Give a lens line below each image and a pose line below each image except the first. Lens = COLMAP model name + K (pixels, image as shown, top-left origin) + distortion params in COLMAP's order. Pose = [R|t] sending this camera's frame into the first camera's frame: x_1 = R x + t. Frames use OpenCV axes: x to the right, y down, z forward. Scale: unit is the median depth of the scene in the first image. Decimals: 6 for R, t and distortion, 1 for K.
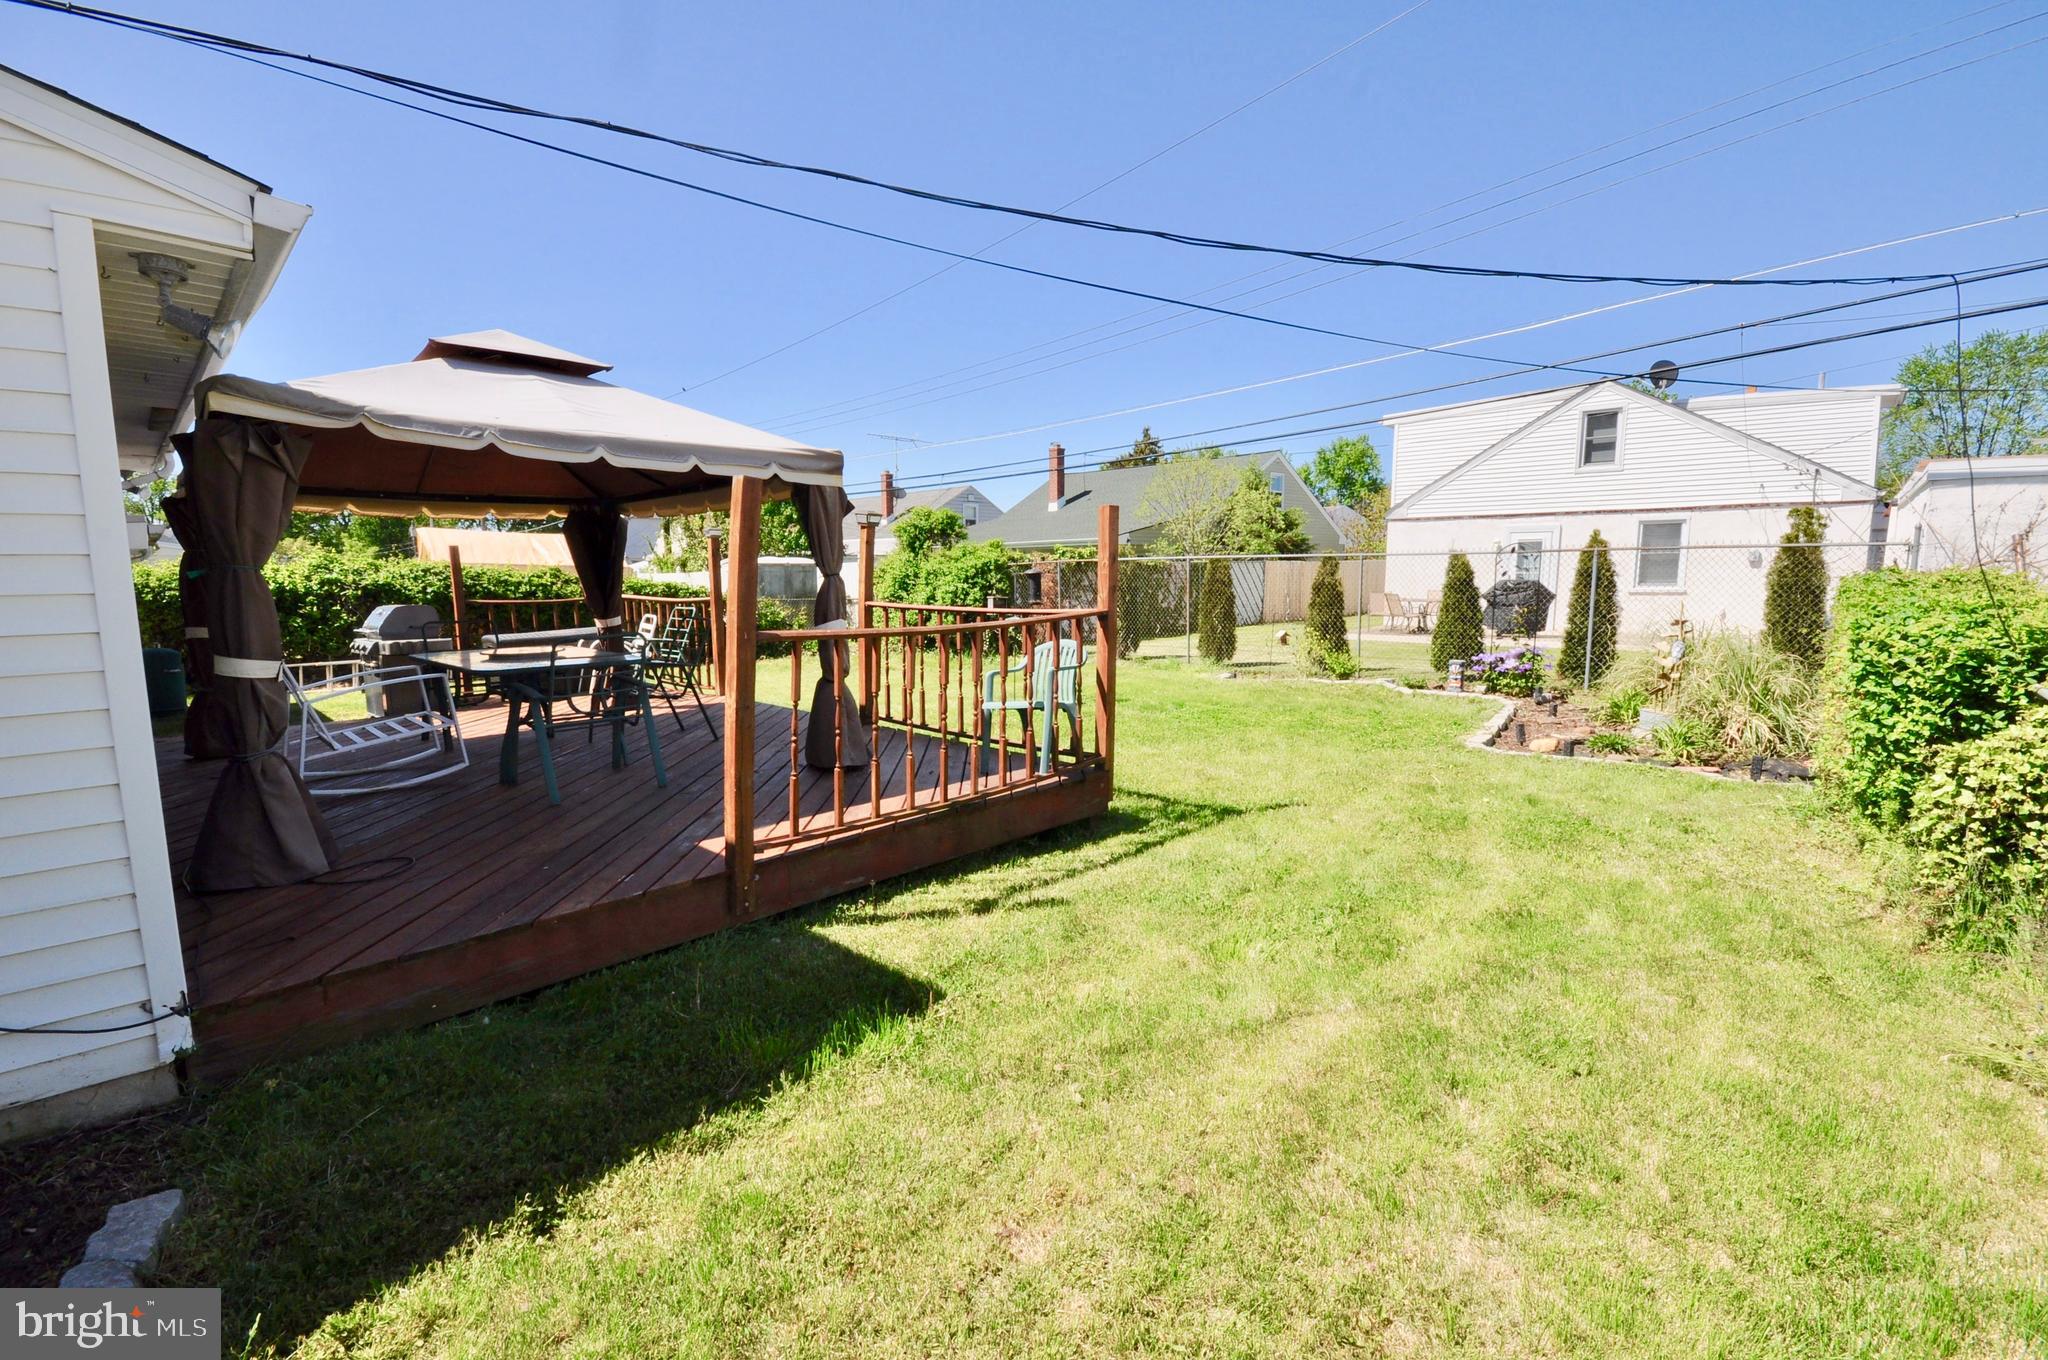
lens RADIAL K [[916.4, 0, 1024.0], [0, 916.4, 680.0], [0, 0, 1]] dist [-0.000520, -0.000227]
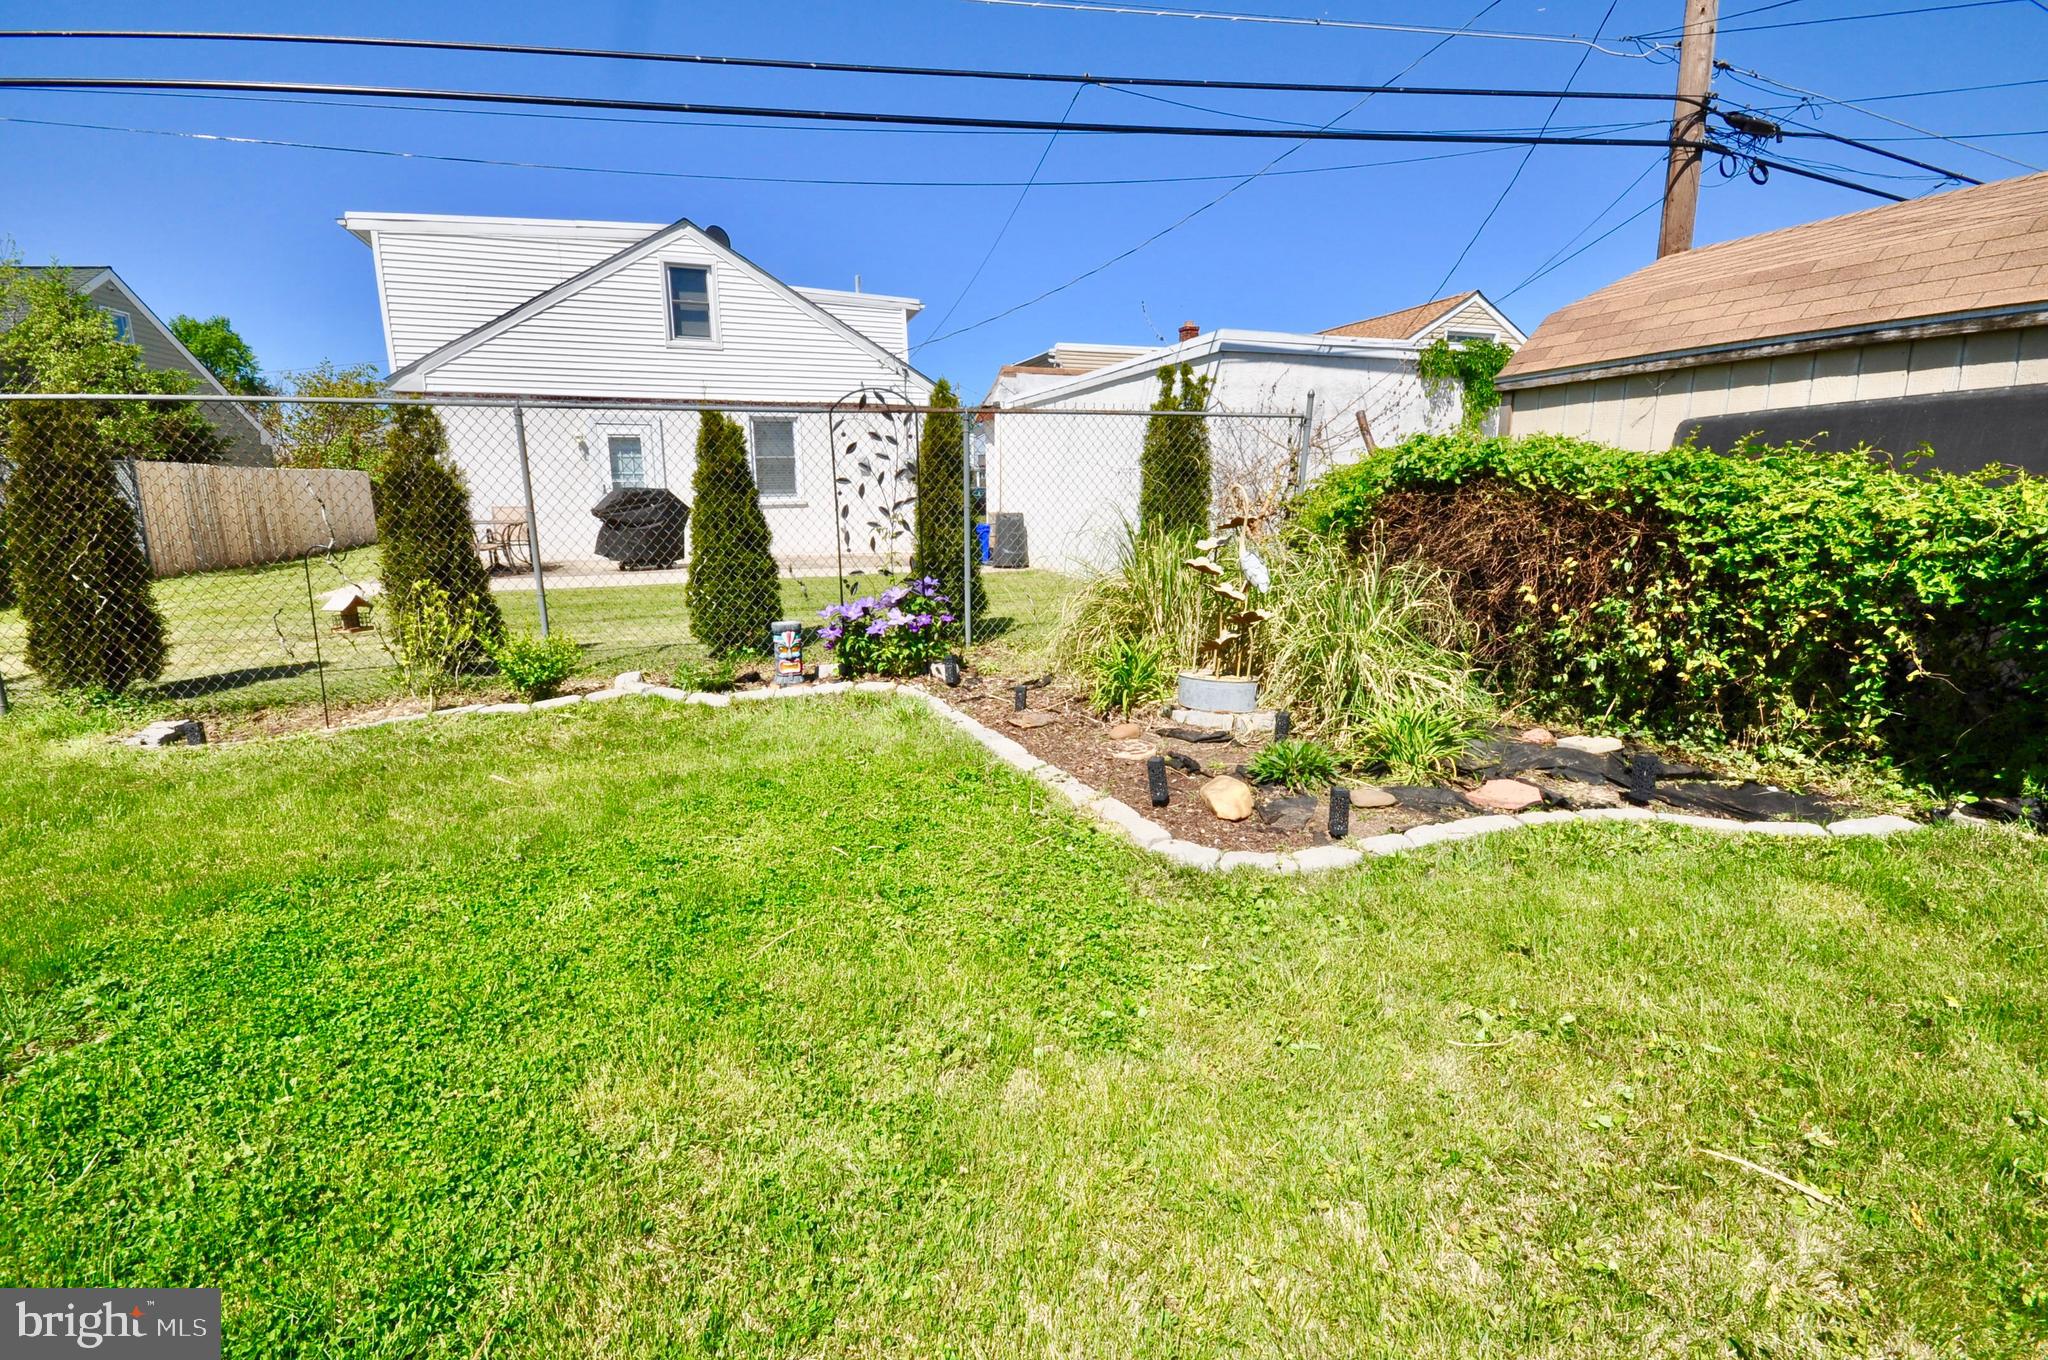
lens RADIAL K [[916.4, 0, 1024.0], [0, 916.4, 680.0], [0, 0, 1]] dist [-0.000520, -0.000227]
pose [[0.499765, -0.172255, 0.848860, 0.063322], [0.108140, 0.984766, 0.136166, -0.027109], [-0.859384, 0.023745, 0.510780, 0.381534]]
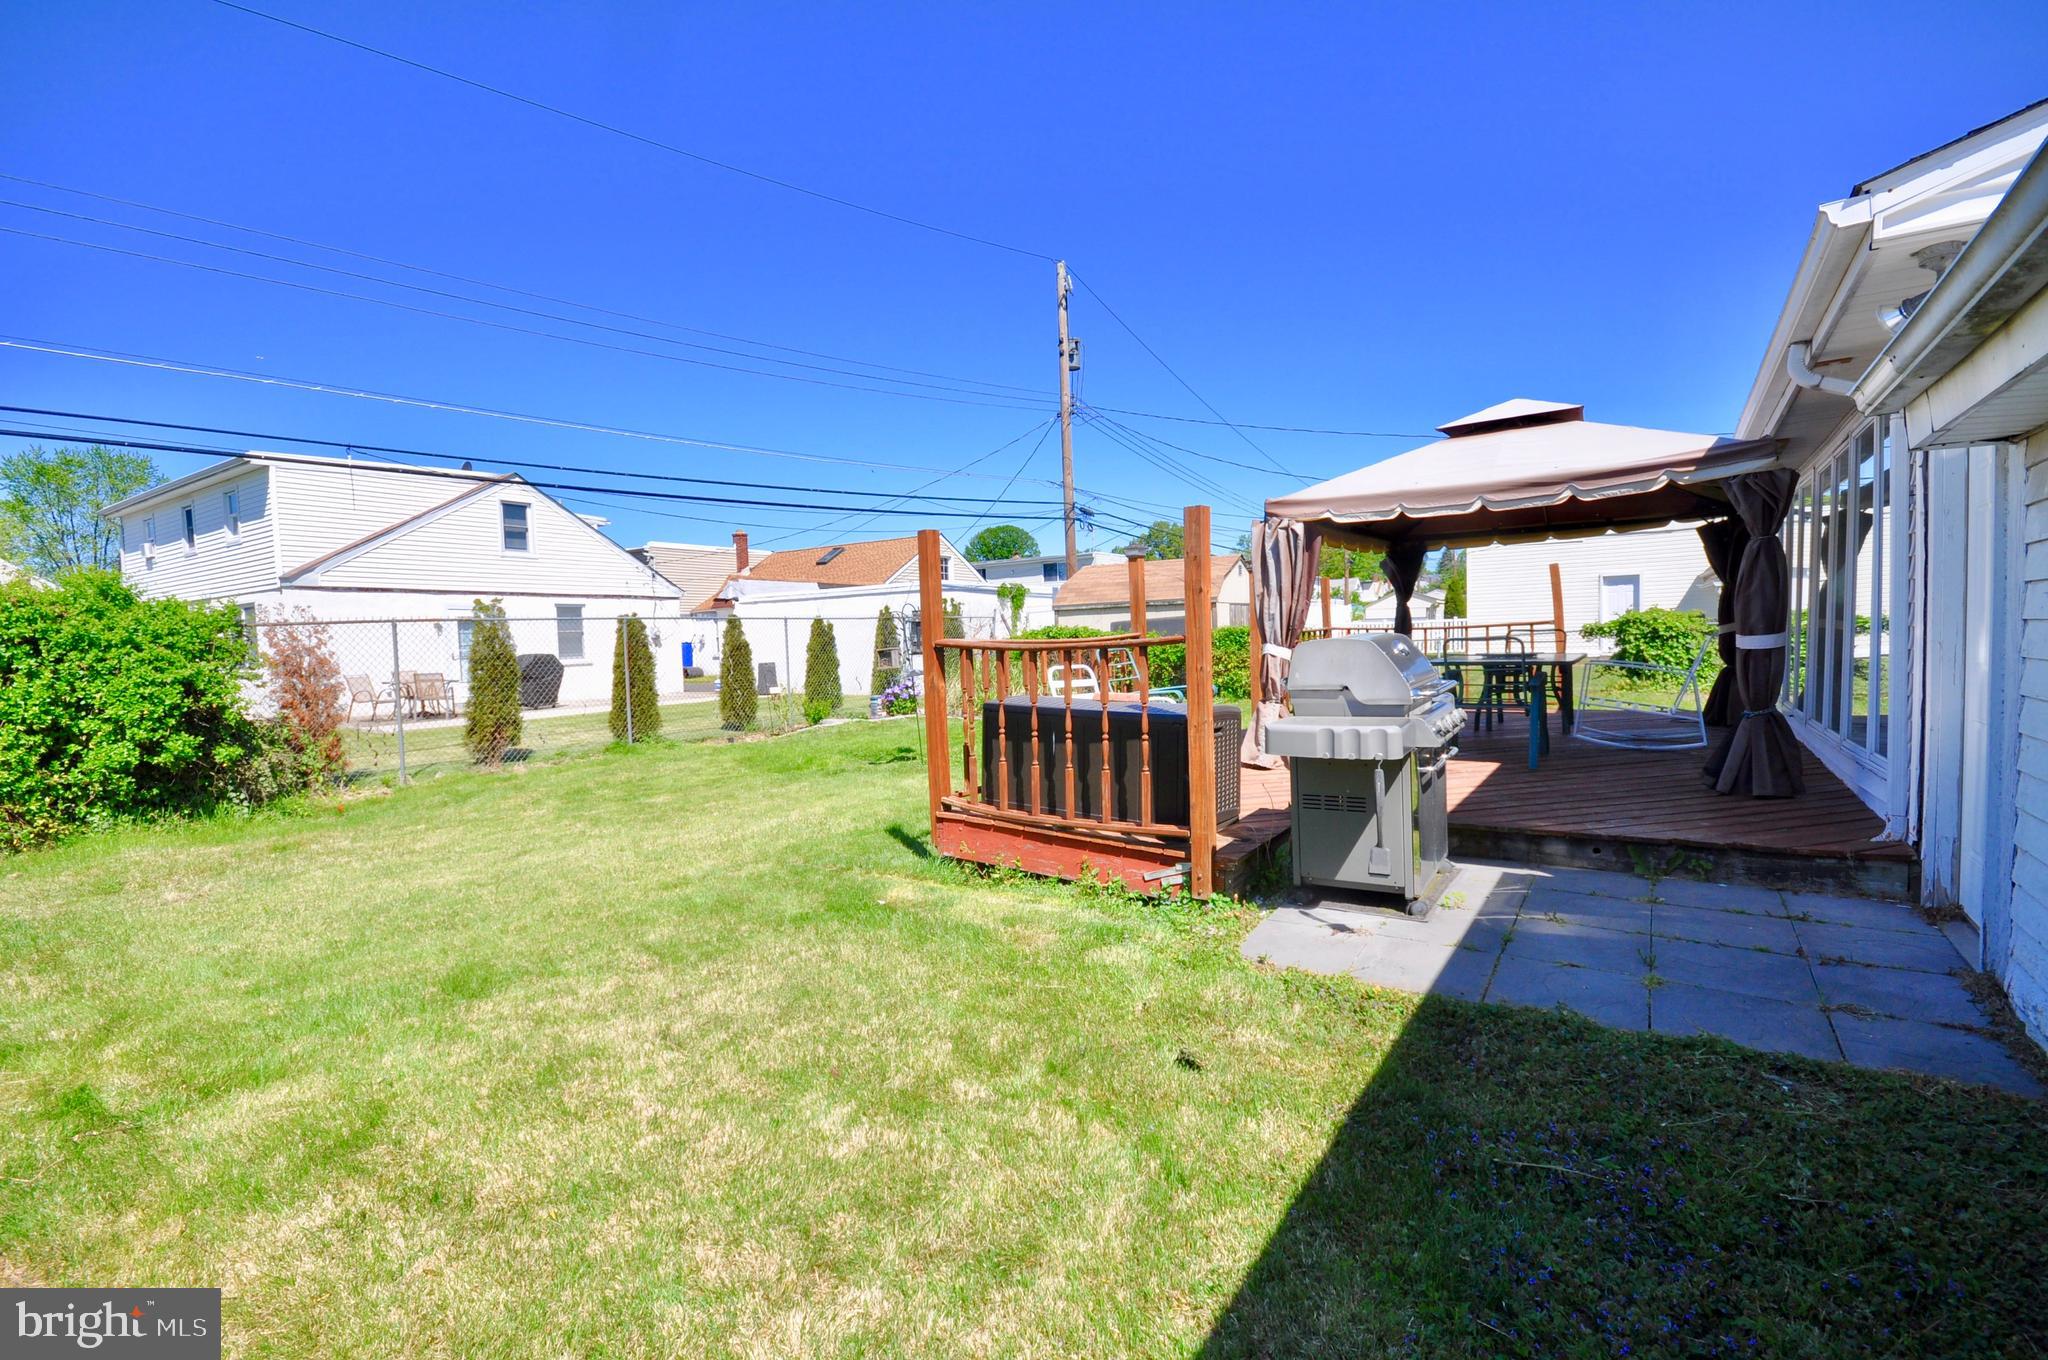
lens RADIAL K [[916.4, 0, 1024.0], [0, 916.4, 680.0], [0, 0, 1]] dist [-0.000520, -0.000227]
pose [[-0.146459, -0.036929, 0.988527, -0.575294], [0.148973, 0.987083, 0.058947, -0.056292], [-0.977935, 0.155897, -0.139066, 0.594856]]
